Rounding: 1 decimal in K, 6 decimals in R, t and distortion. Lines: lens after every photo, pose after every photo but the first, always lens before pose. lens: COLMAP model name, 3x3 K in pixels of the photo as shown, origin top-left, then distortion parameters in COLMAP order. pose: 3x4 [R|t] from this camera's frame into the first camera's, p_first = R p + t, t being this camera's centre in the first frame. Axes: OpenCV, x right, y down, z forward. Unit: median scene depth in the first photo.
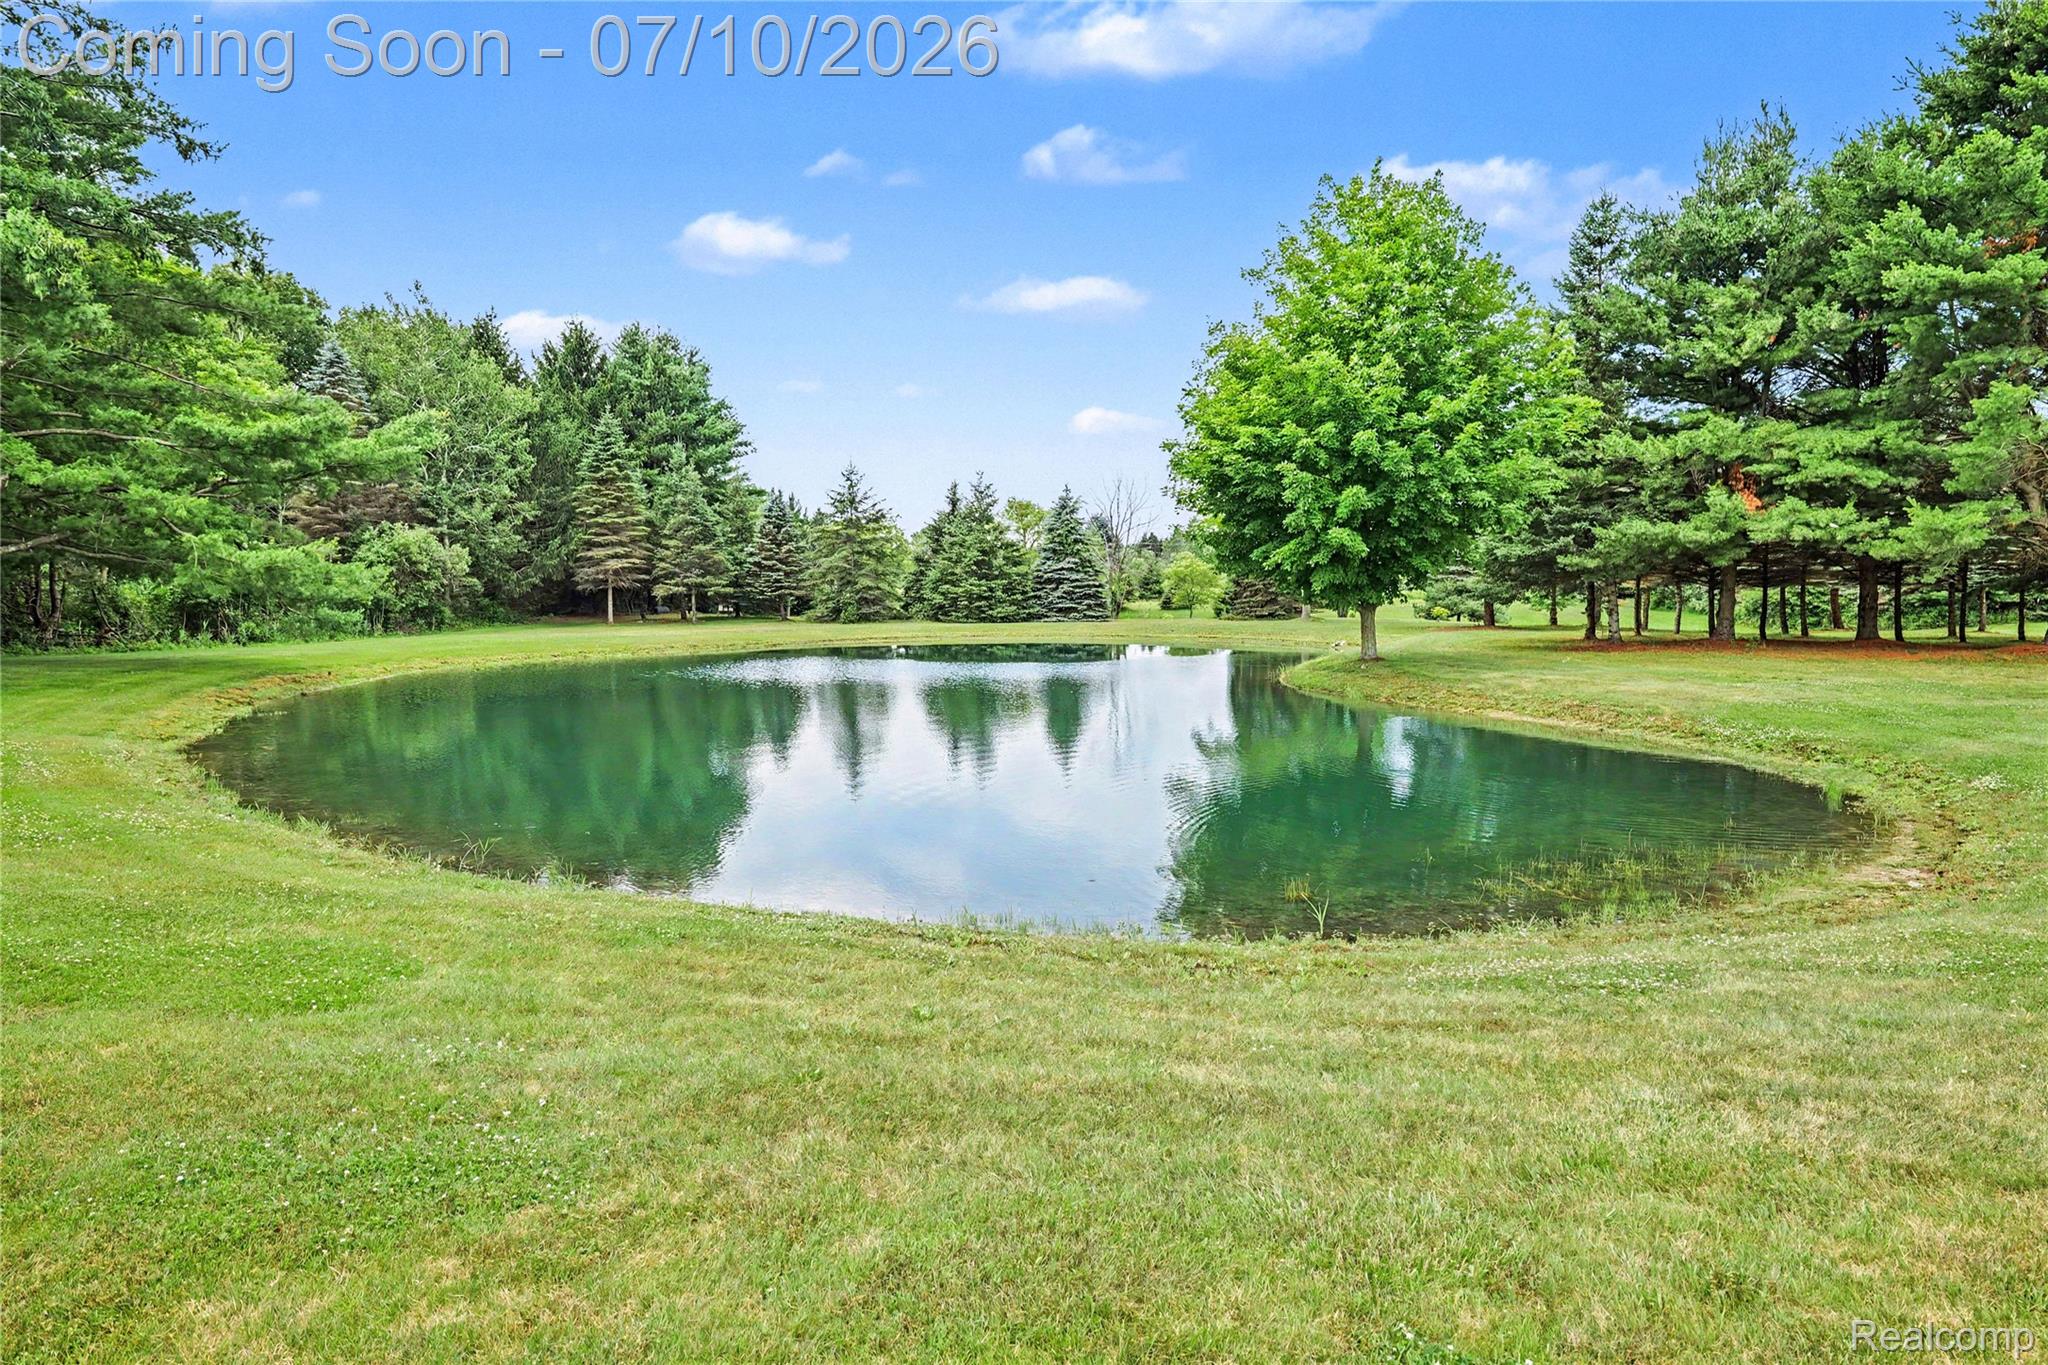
lens RADIAL K [[939.3, 0, 1026.1], [0, 939.3, 681.9], [0, 0, 1]] dist [-0.001345, 0.000040]
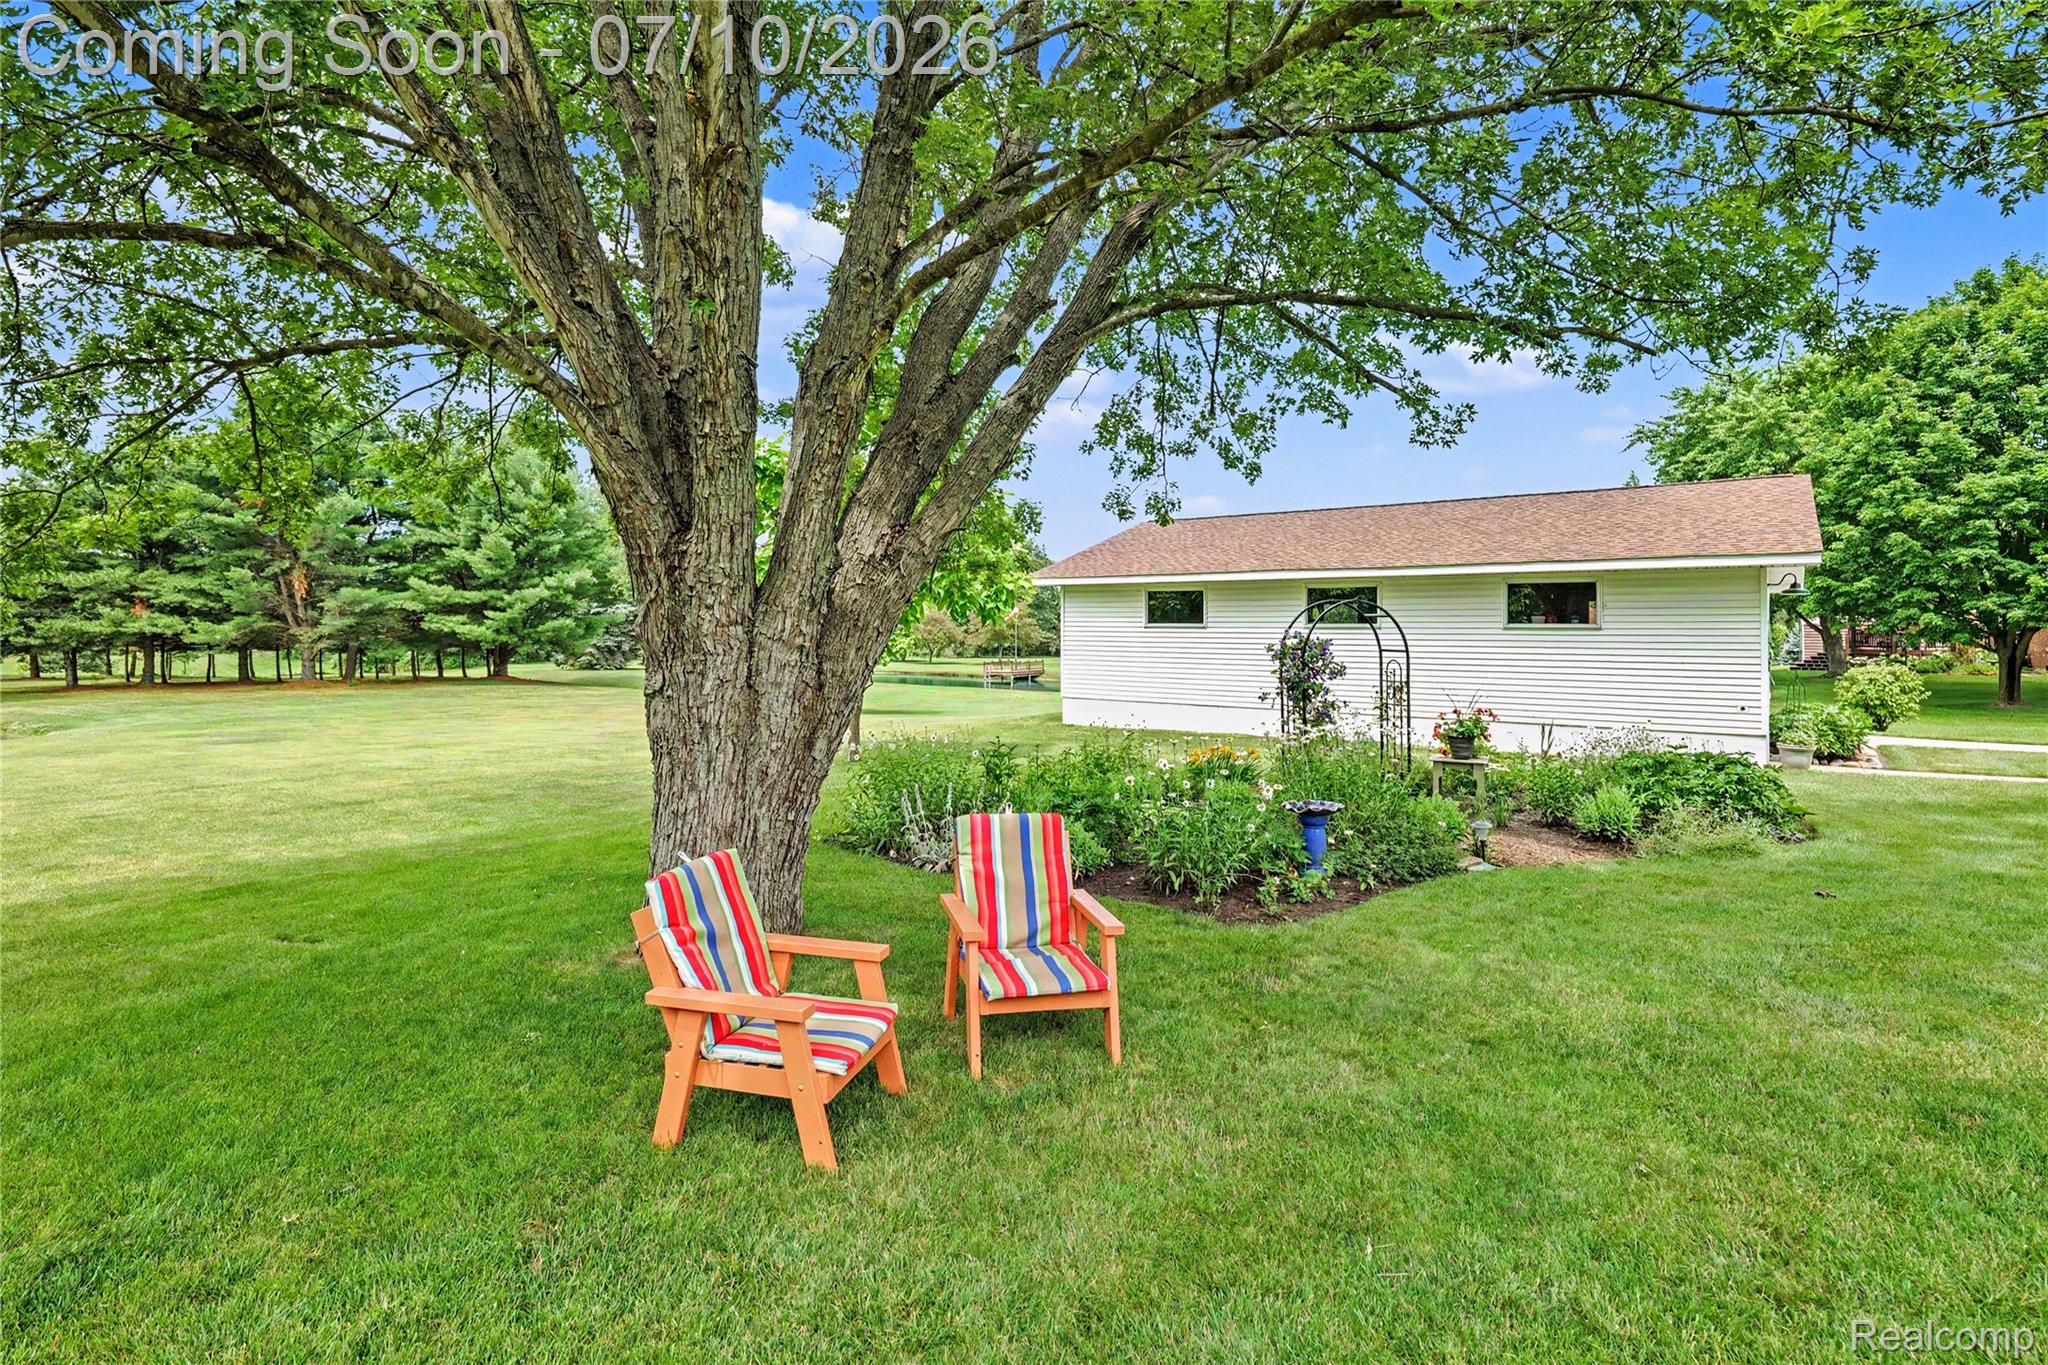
lens RADIAL K [[939.3, 0, 964.8], [0, 939.3, 630.5], [0, 0, 1]] dist [-0.001345, 0.000040]
pose [[0.495663, 0.014790, 0.868389, -0.023796], [0.070957, 0.995823, -0.057461, 0.039742], [-0.865612, 0.090099, 0.492543, -0.732553]]
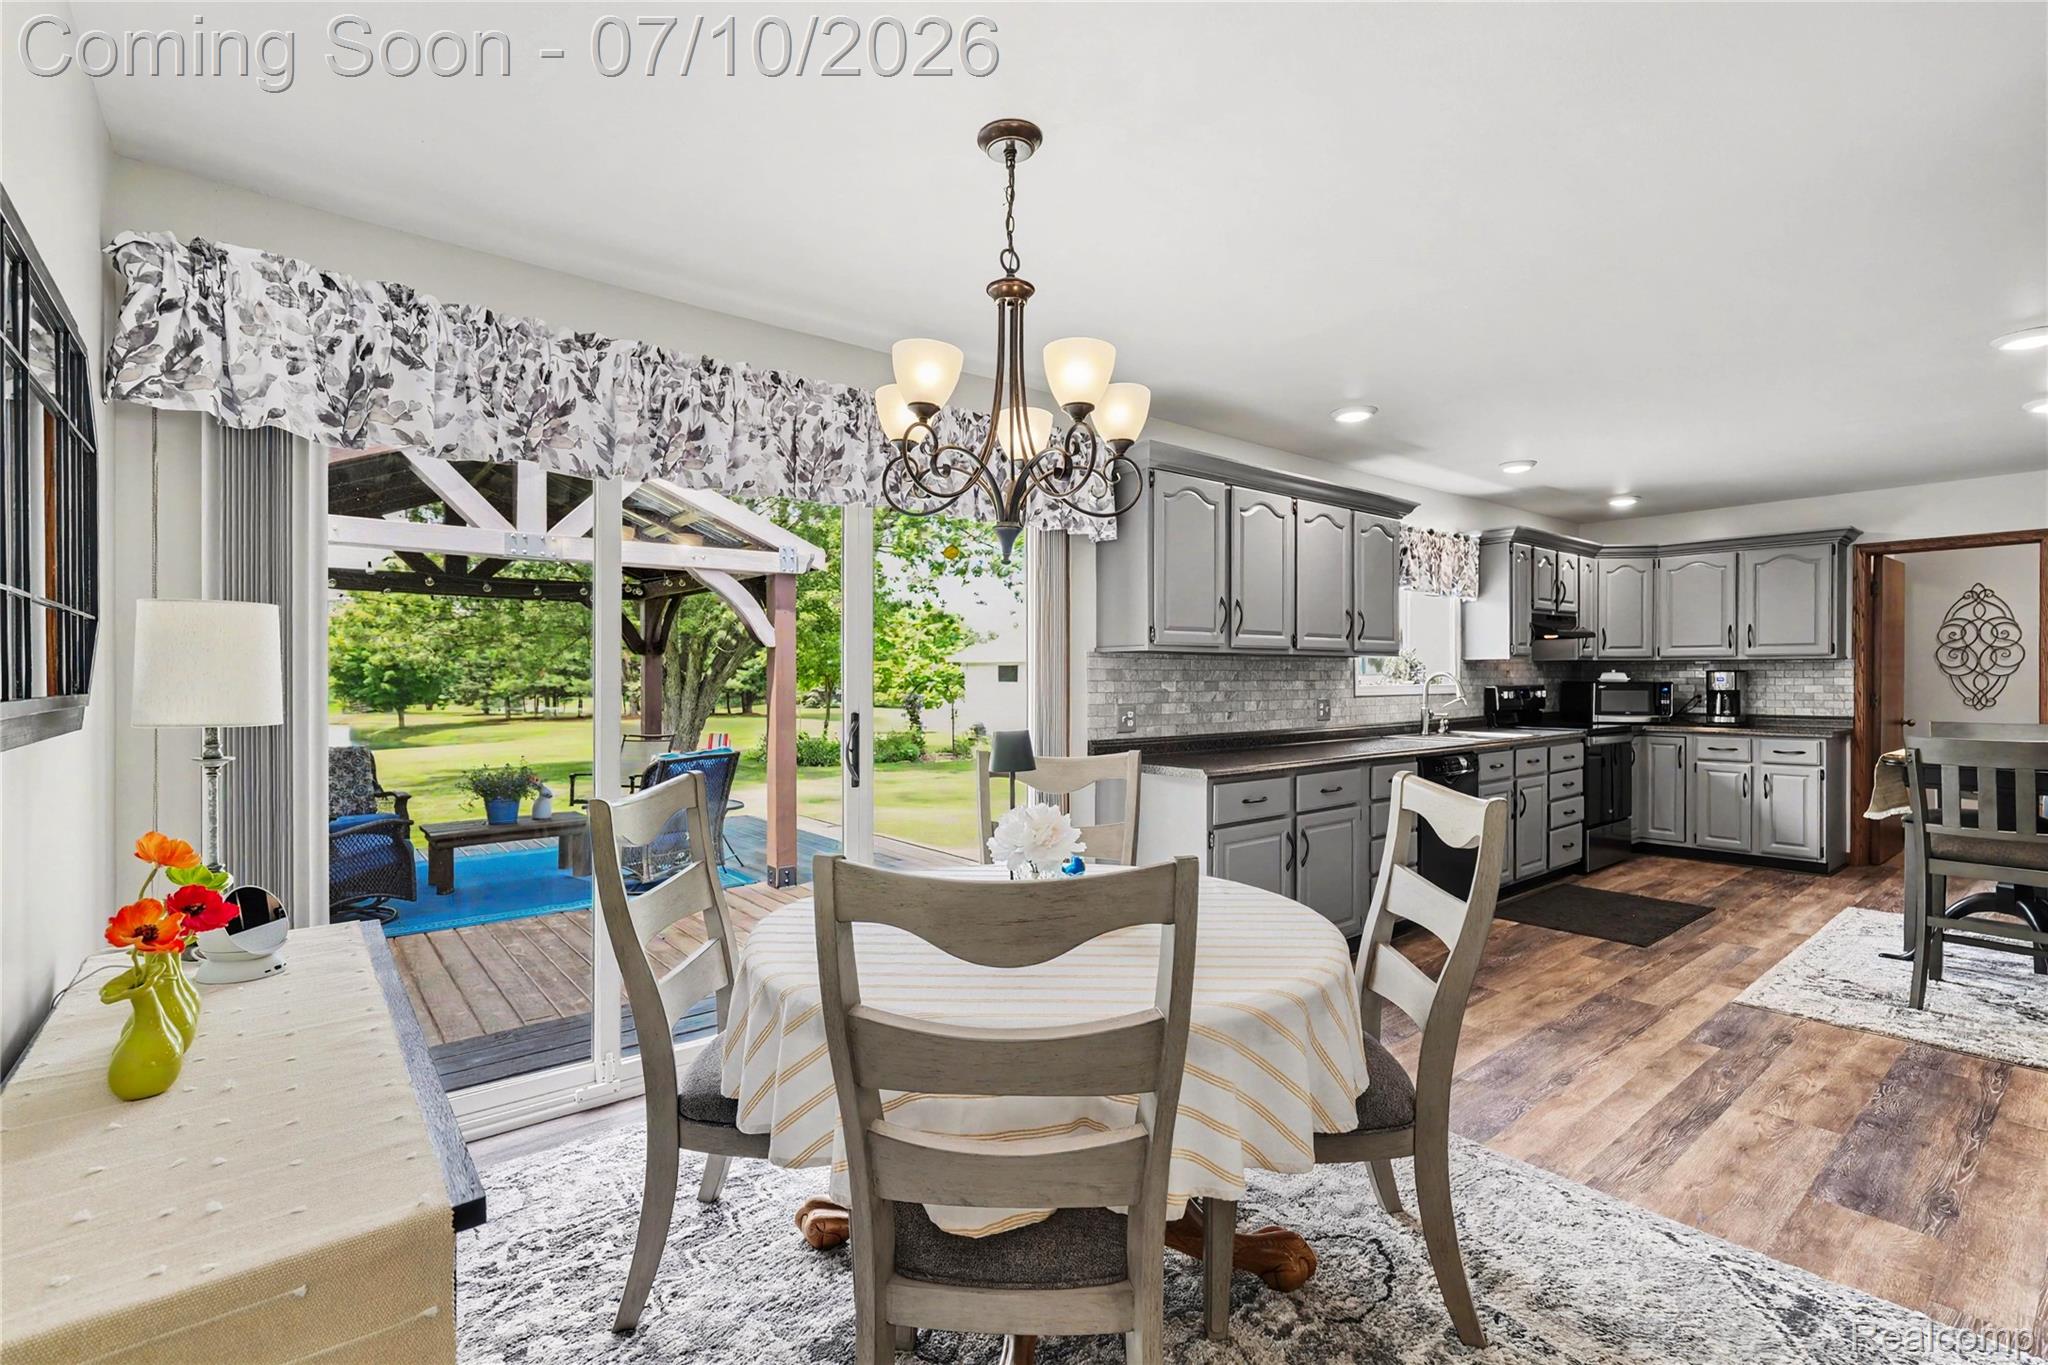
lens RADIAL K [[939.3, 0, 1022.6], [0, 939.3, 670.6], [0, 0, 1]] dist [-0.001345, 0.000040]
pose [[0.685525, 0.006816, 0.728017, -0.219909], [0.067644, 0.995034, -0.073012, 0.073402], [-0.724900, 0.099297, 0.681660, -1.228845]]
